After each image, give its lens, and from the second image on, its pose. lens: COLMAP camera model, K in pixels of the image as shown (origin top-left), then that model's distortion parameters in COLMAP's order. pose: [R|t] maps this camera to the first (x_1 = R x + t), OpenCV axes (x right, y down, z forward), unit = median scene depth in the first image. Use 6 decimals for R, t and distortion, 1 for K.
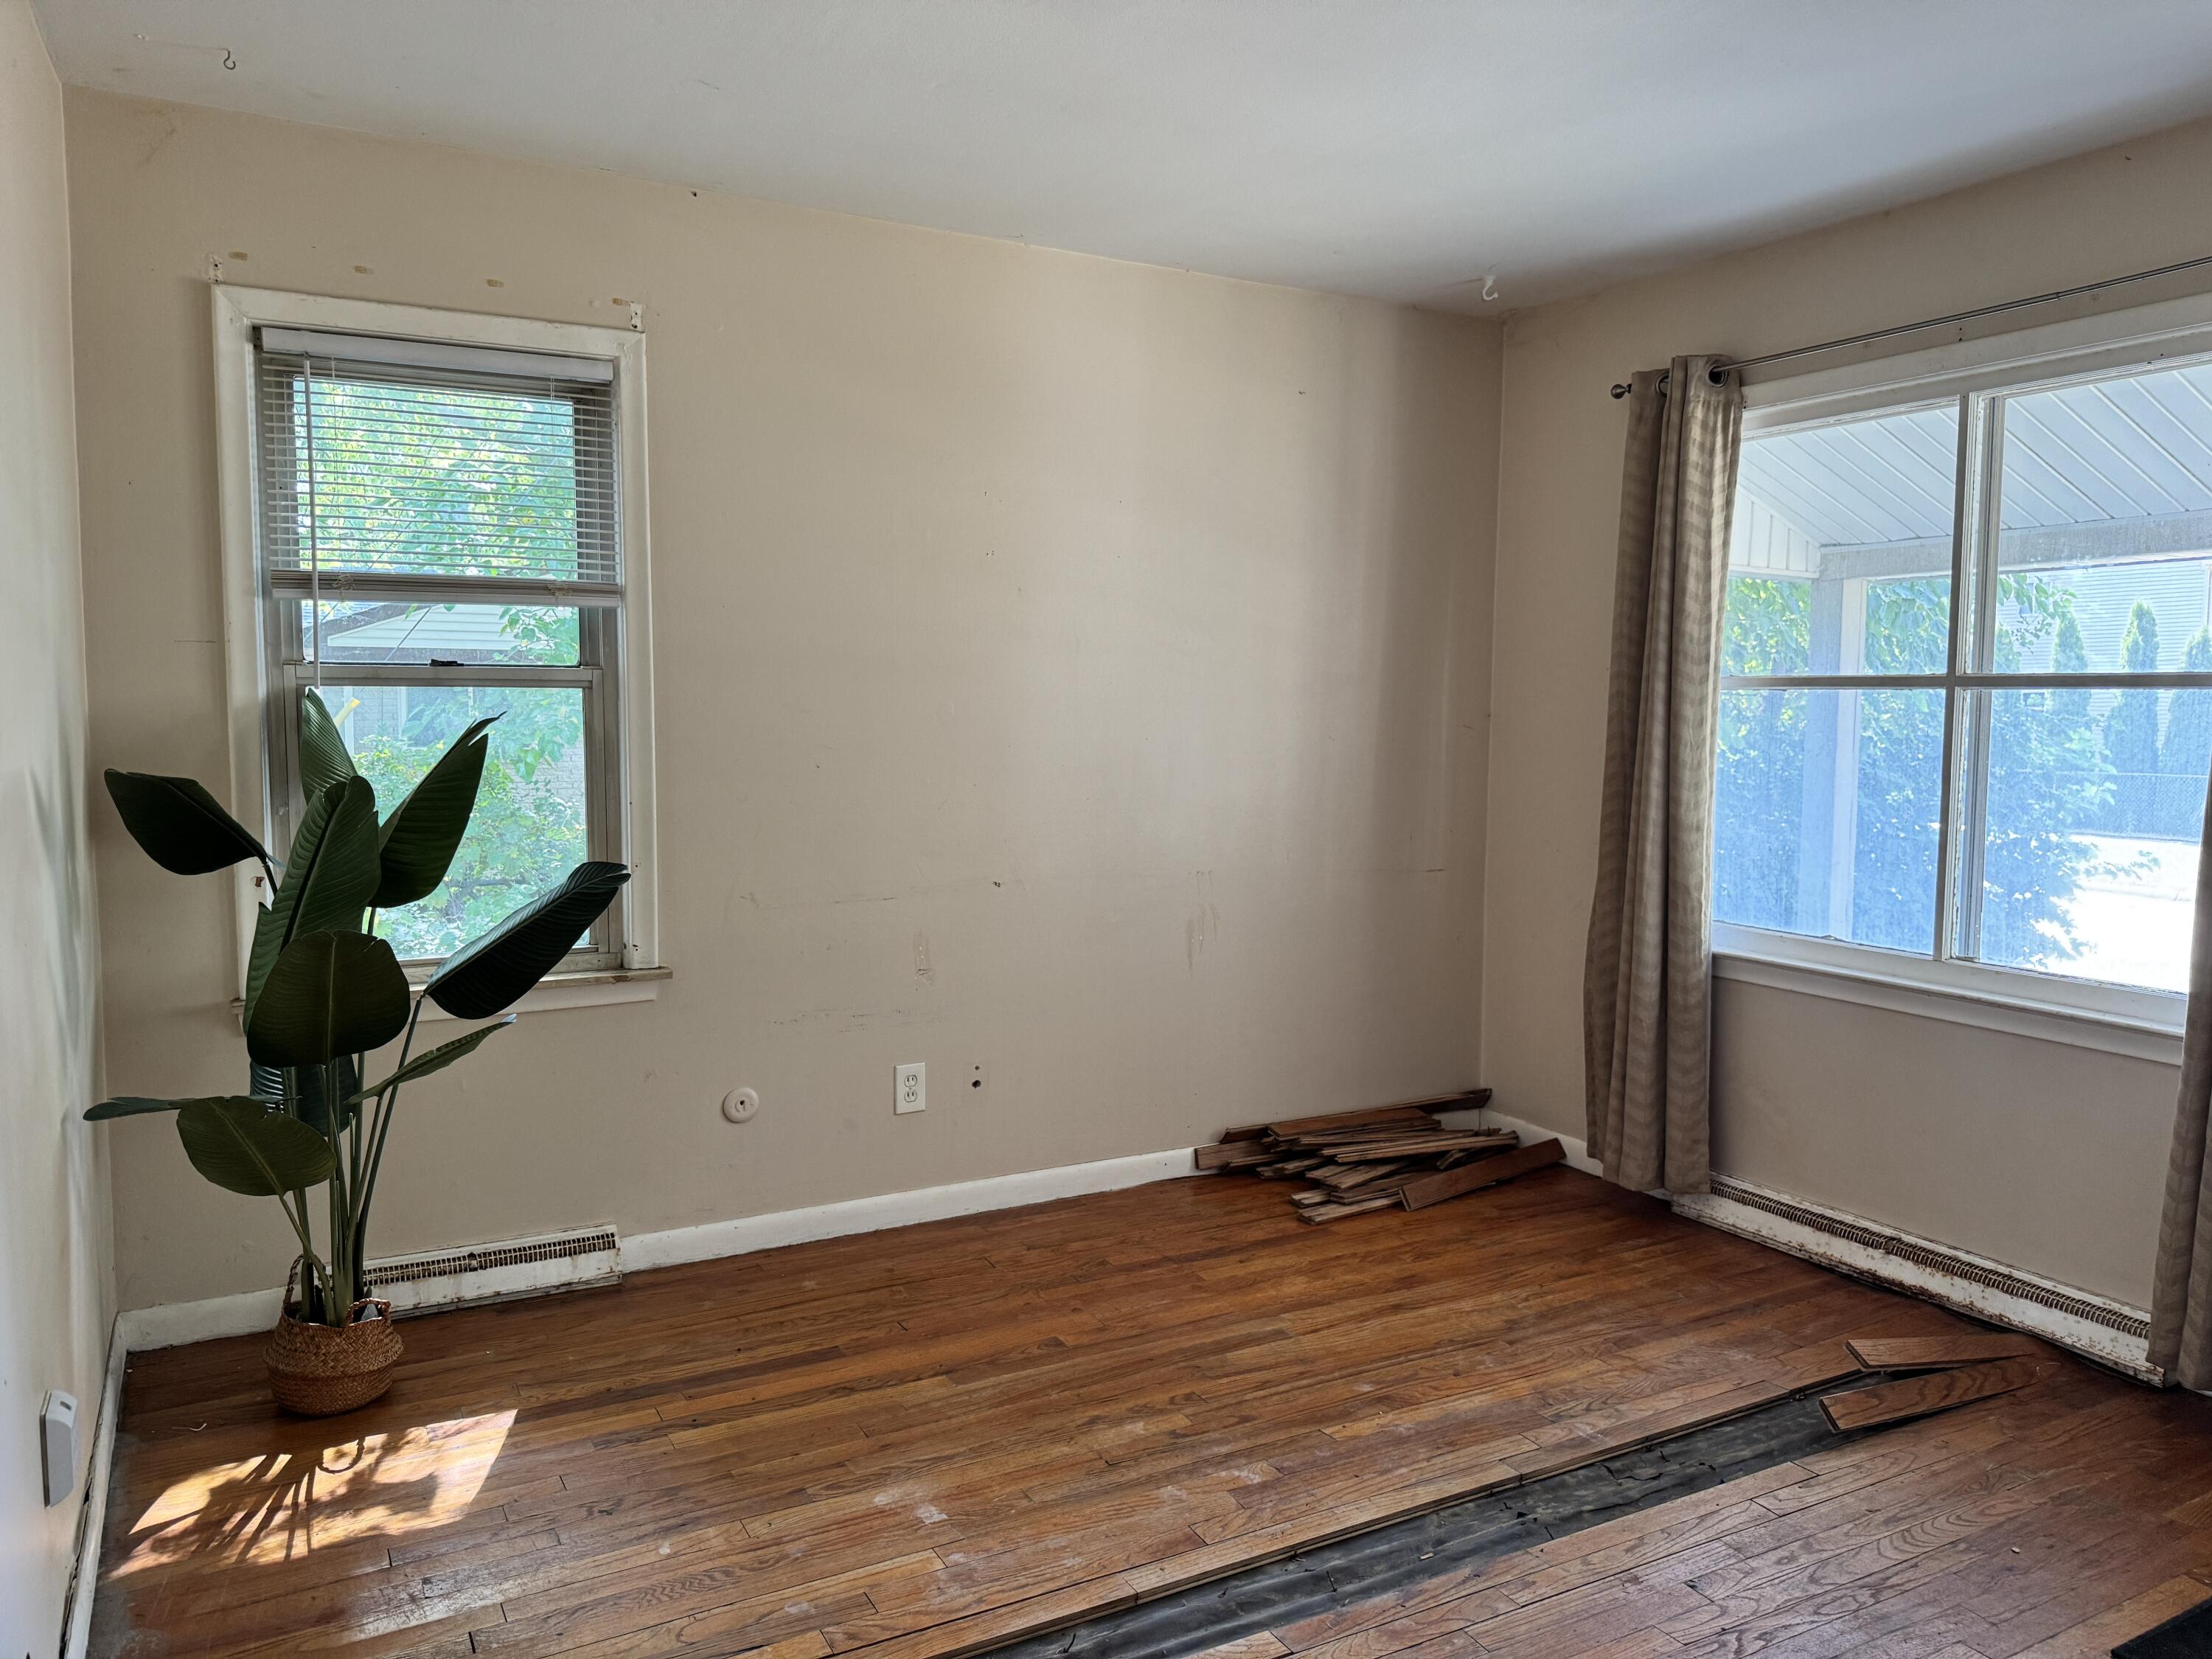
lens RADIAL K [[1582.6, 0, 1106.0], [0, 1582.6, 829.5], [0, 0, 1]] dist [0.004169, -0.004135]
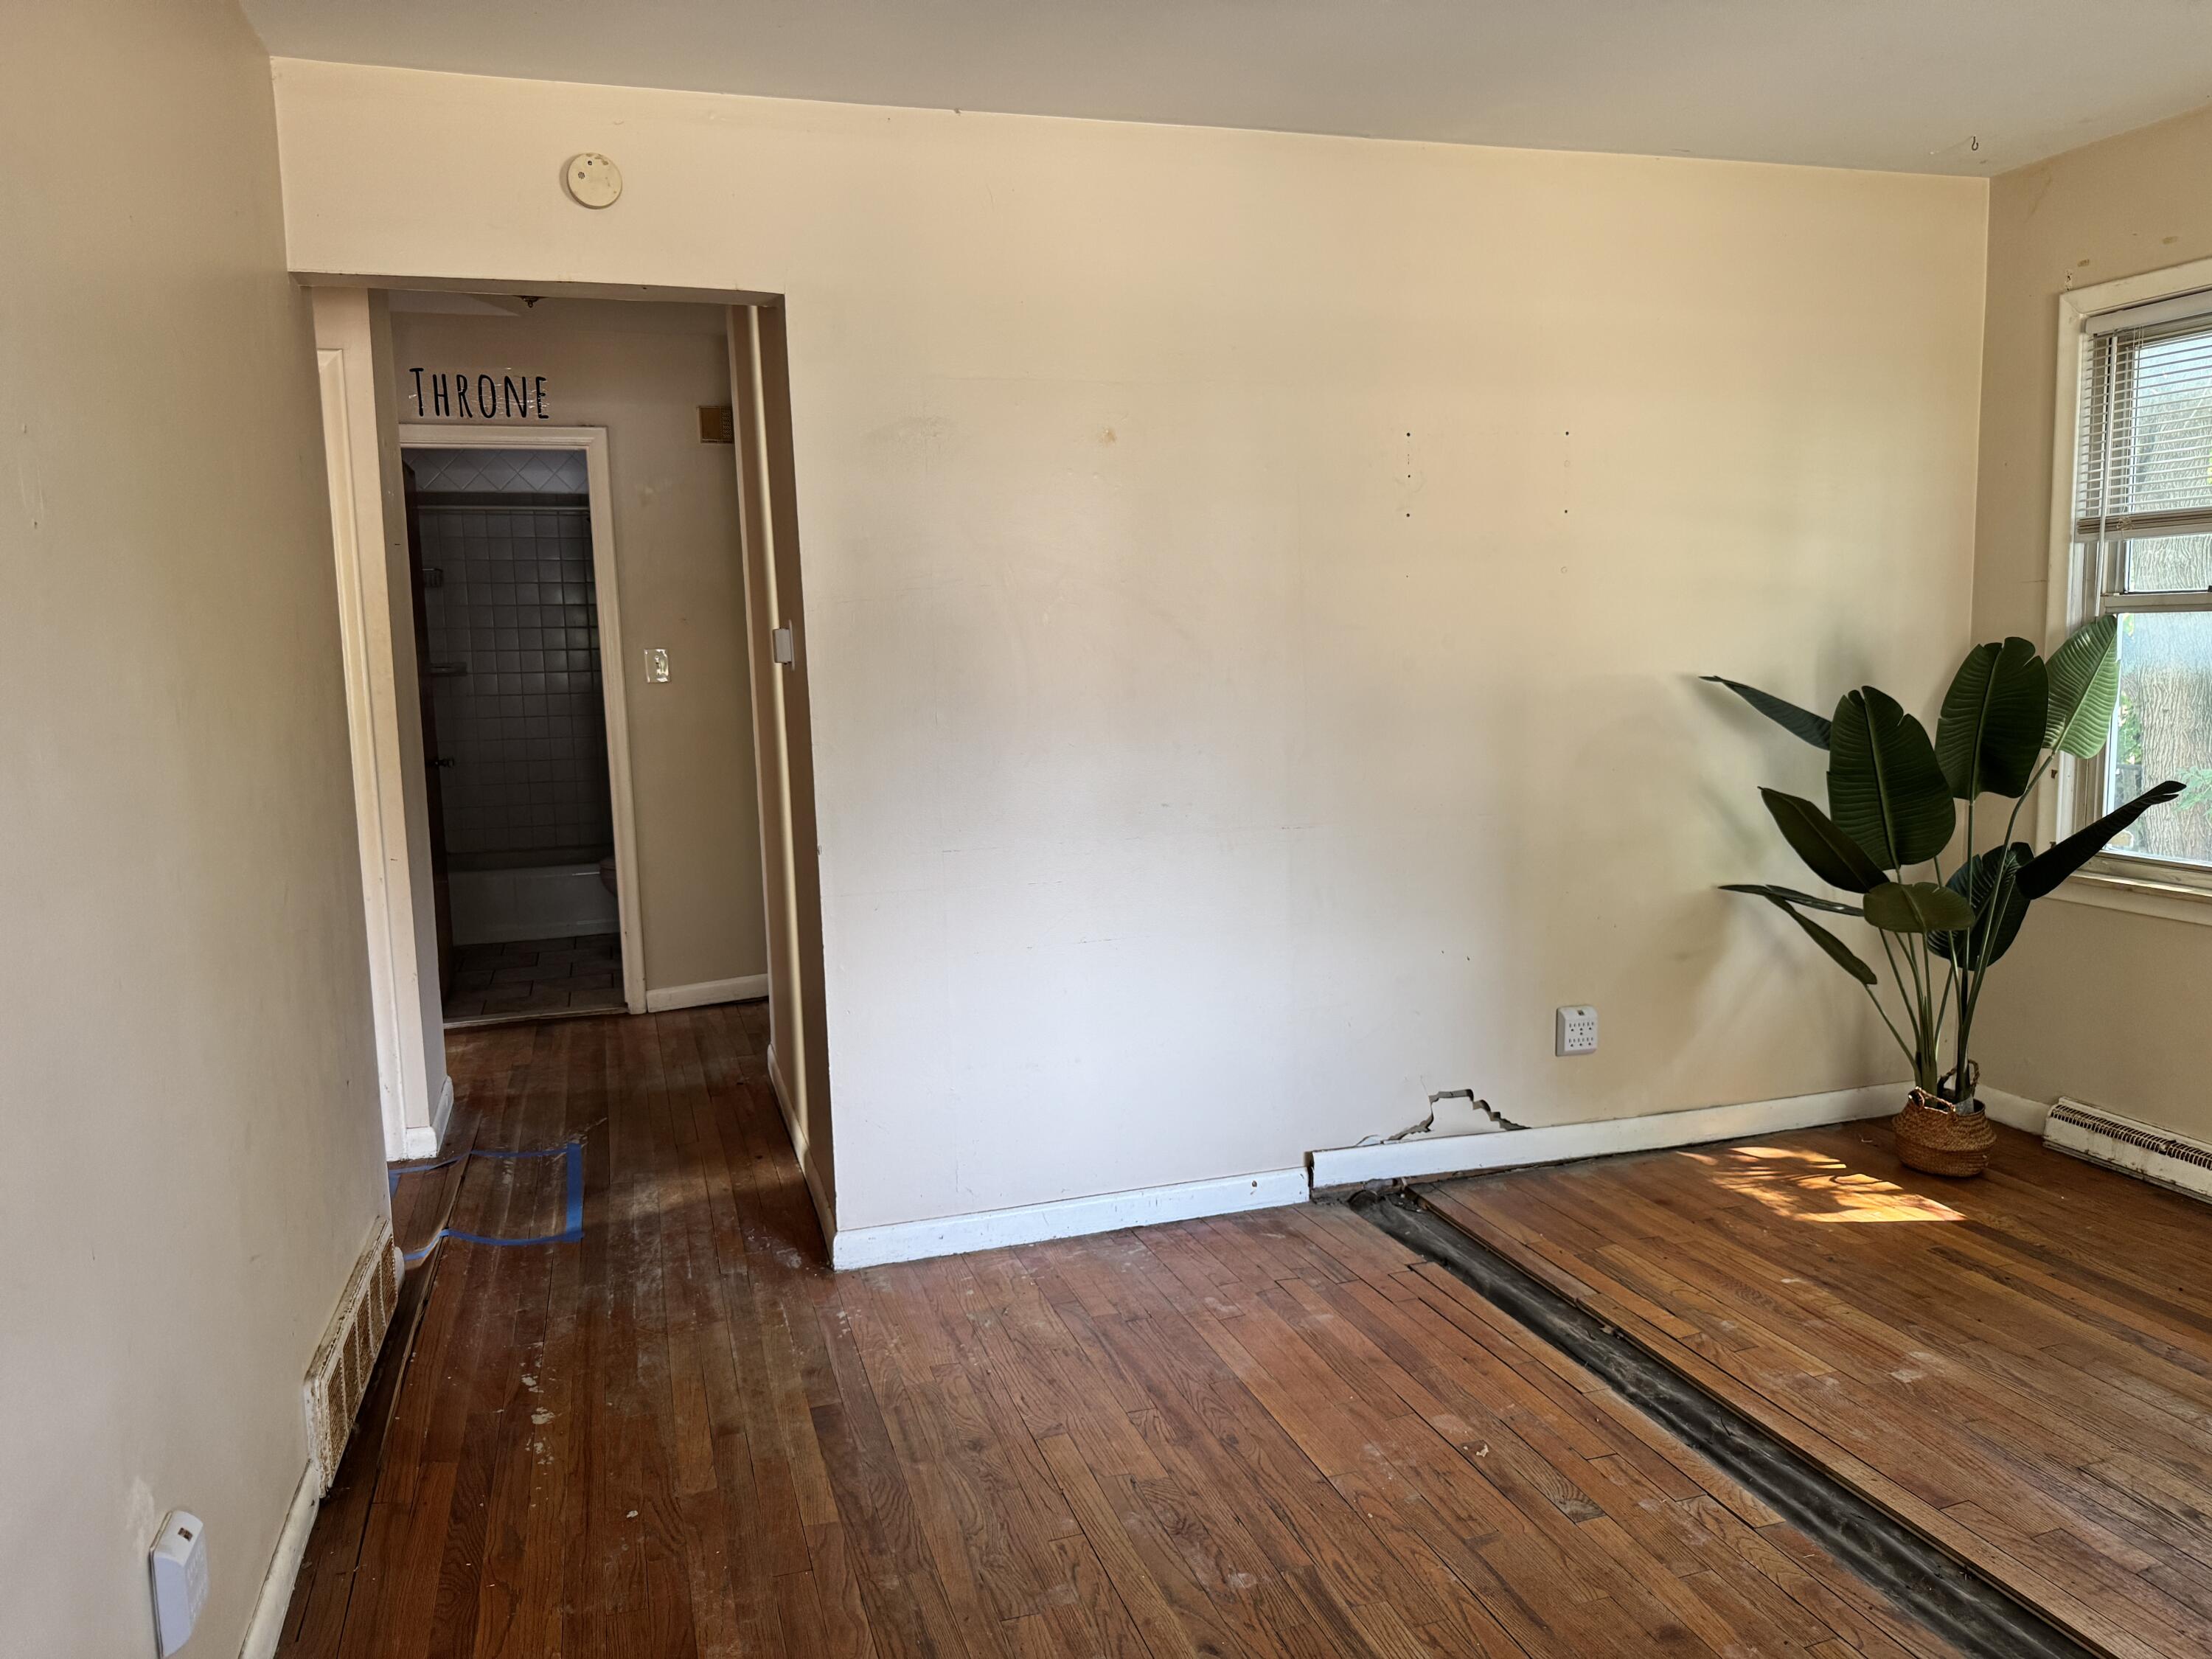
lens RADIAL K [[1582.6, 0, 1106.0], [0, 1582.6, 829.5], [0, 0, 1]] dist [0.004169, -0.004135]
pose [[-0.188019, 0.118007, -0.975050, 0.956056], [-0.061352, 0.989406, 0.131575, -0.048594], [0.980247, 0.084560, -0.178787, 0.582600]]
